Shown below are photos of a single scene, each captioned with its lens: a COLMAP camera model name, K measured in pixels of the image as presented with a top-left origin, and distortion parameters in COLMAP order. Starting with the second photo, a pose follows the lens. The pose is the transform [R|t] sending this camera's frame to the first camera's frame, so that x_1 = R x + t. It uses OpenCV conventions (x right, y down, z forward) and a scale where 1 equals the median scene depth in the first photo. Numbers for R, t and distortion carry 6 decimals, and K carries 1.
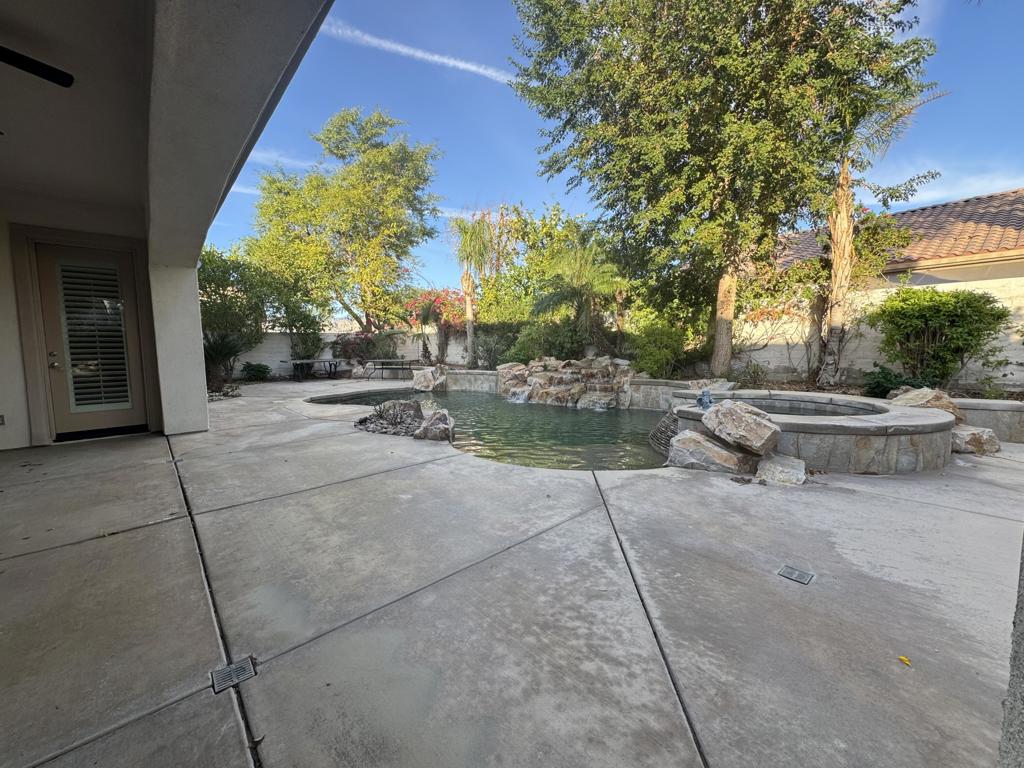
lens RADIAL K [[407.5, 0, 507.9], [0, 407.5, 385.0], [0, 0, 1]] dist [-0.004073, 0.000402]
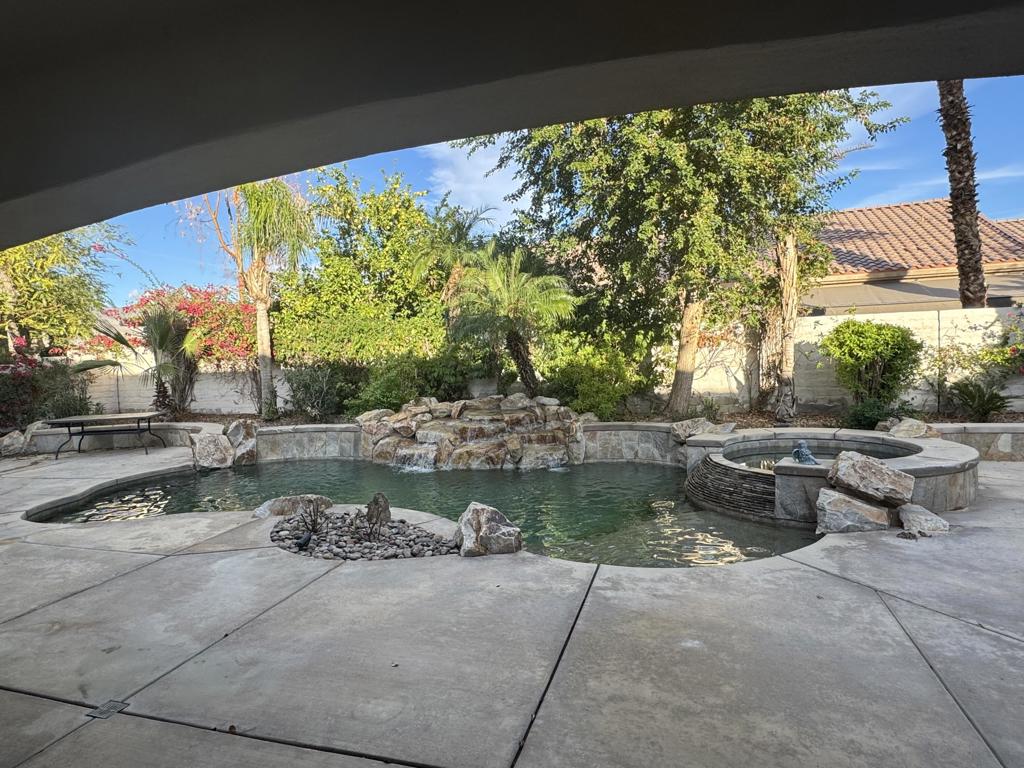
lens RADIAL K [[595.6, 0, 508.4], [0, 595.6, 385.3], [0, 0, 1]] dist [0.001772, -0.001031]
pose [[0.861078, -0.047933, 0.506208, -0.529867], [0.075460, 0.996569, -0.033995, -0.082568], [-0.502842, 0.067471, 0.861741, 0.126348]]
